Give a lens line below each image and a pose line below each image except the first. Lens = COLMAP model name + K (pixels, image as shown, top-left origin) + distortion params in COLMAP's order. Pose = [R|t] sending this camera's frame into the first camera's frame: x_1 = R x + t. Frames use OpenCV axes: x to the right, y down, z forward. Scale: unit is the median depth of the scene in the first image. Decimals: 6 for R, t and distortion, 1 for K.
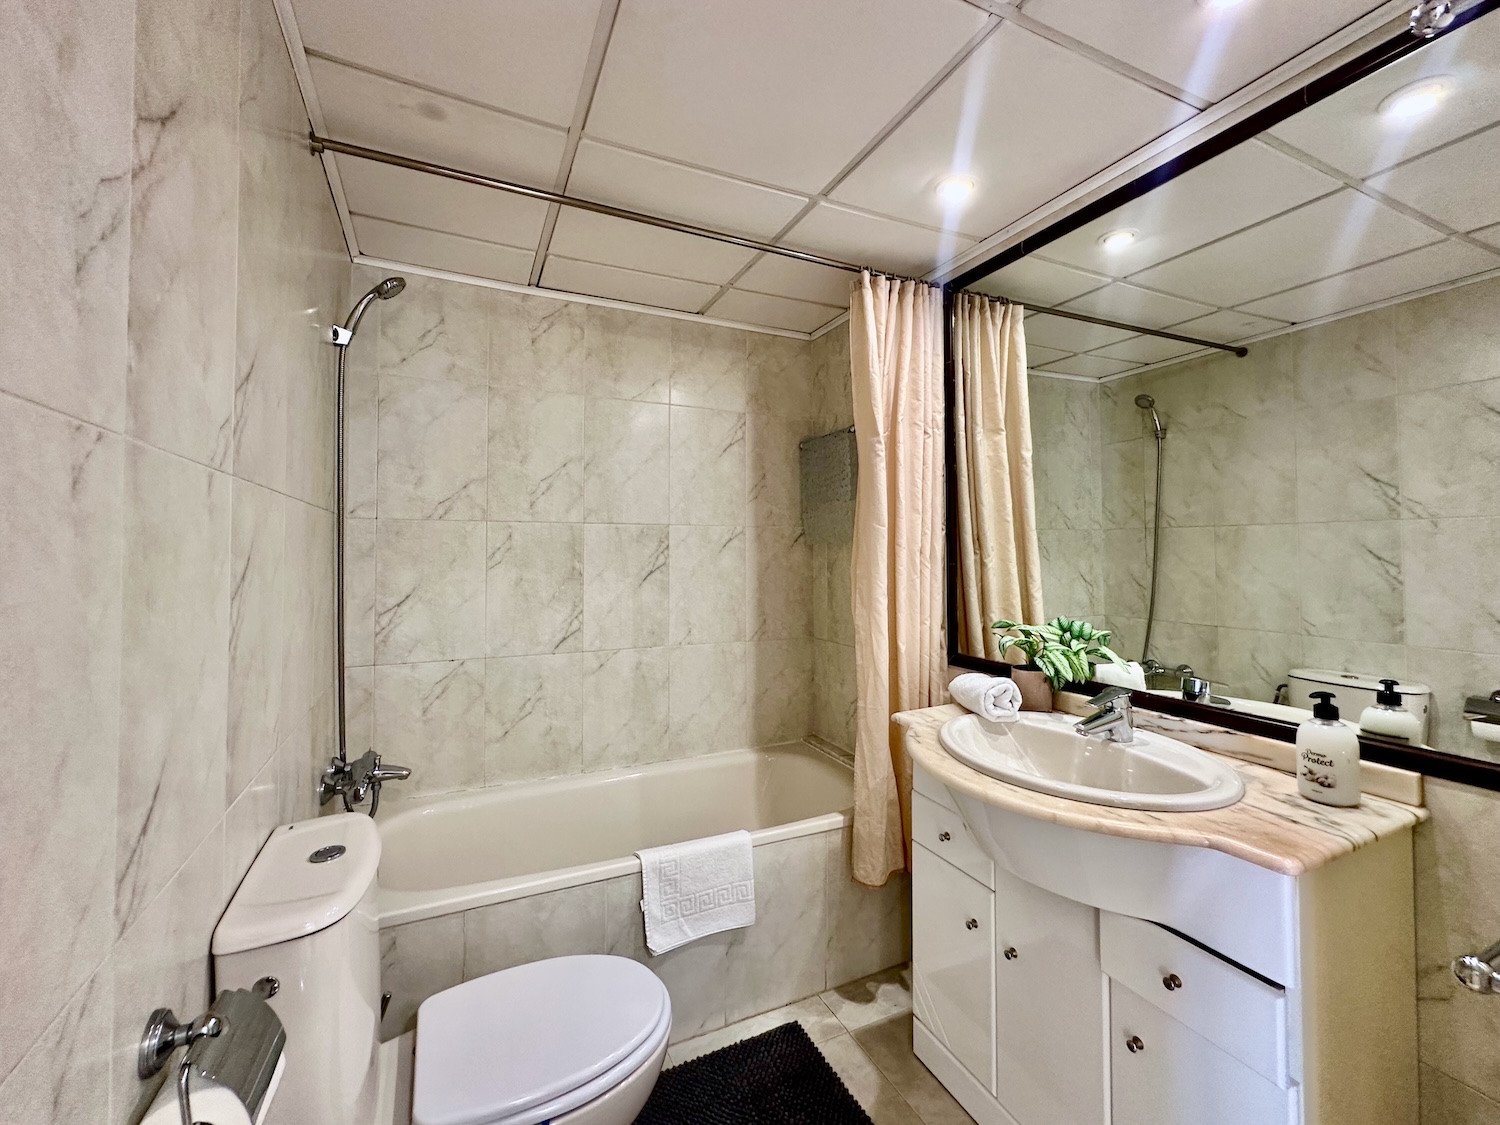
lens RADIAL K [[622.5, 0, 749.0], [0, 622.5, 532.7], [0, 0, 1]] dist [0.001424, 0.000173]
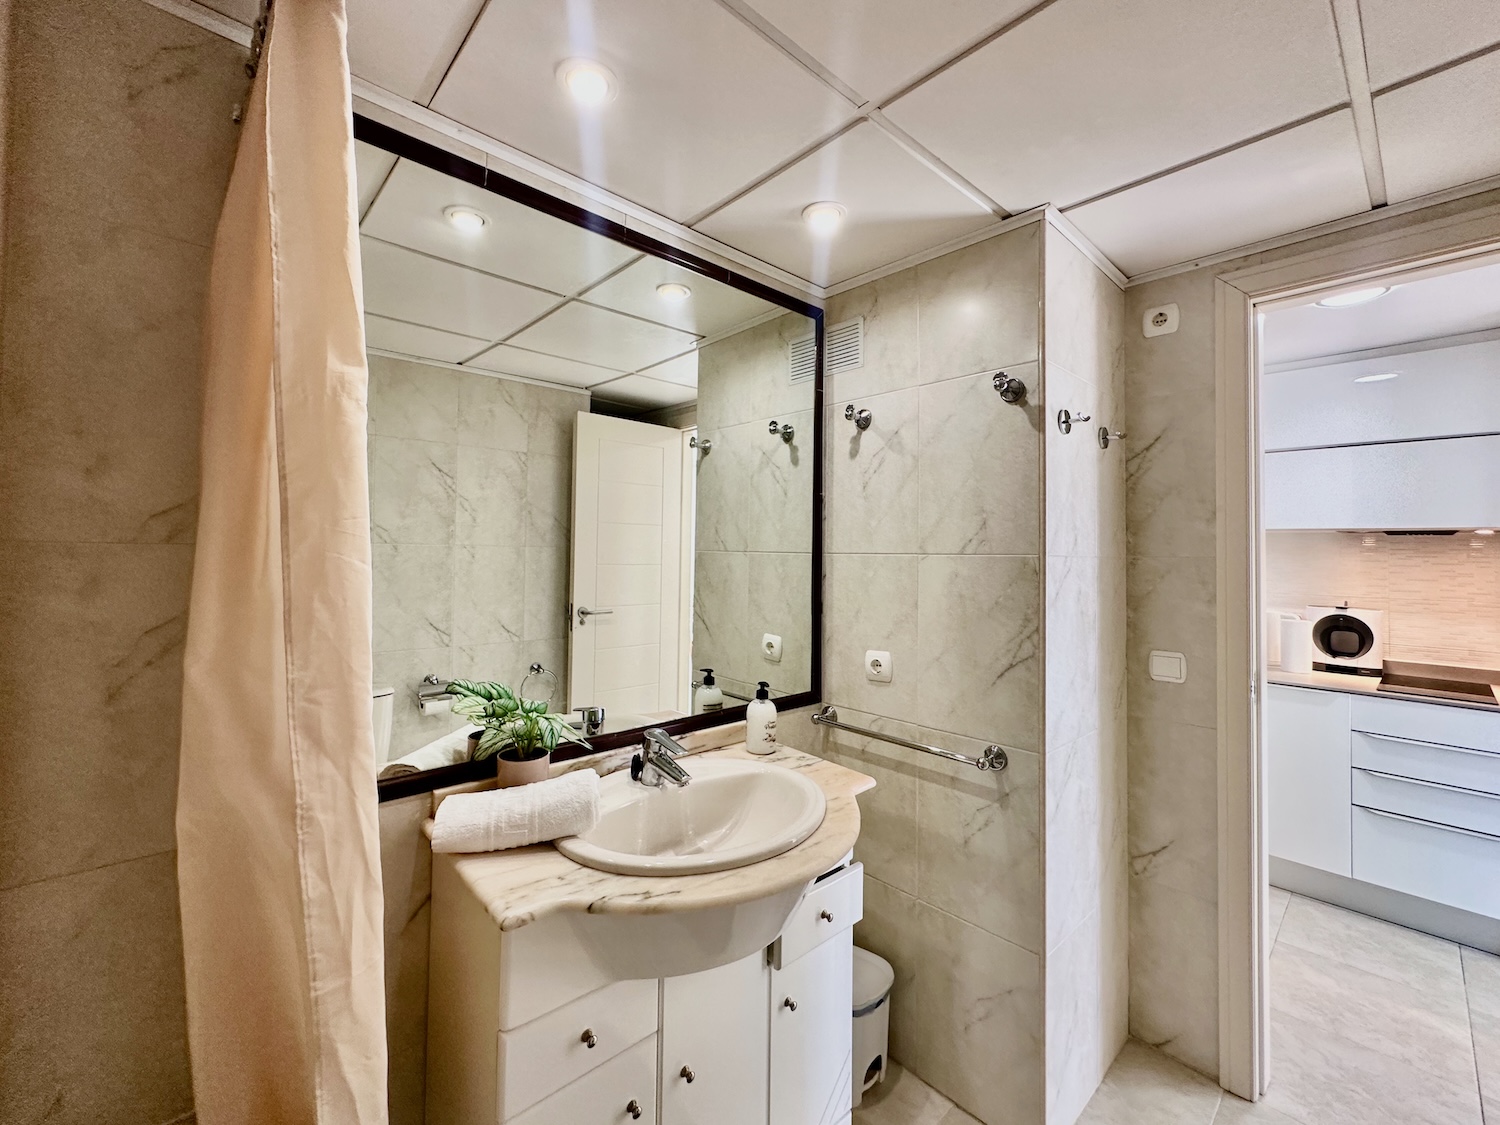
lens RADIAL K [[622.5, 0, 749.0], [0, 622.5, 532.7], [0, 0, 1]] dist [0.001424, 0.000173]
pose [[-0.292577, 0.027765, 0.955839, -0.503927], [-0.042328, 0.998223, -0.041952, -0.044138], [-0.955305, -0.052733, -0.290882, 1.352947]]
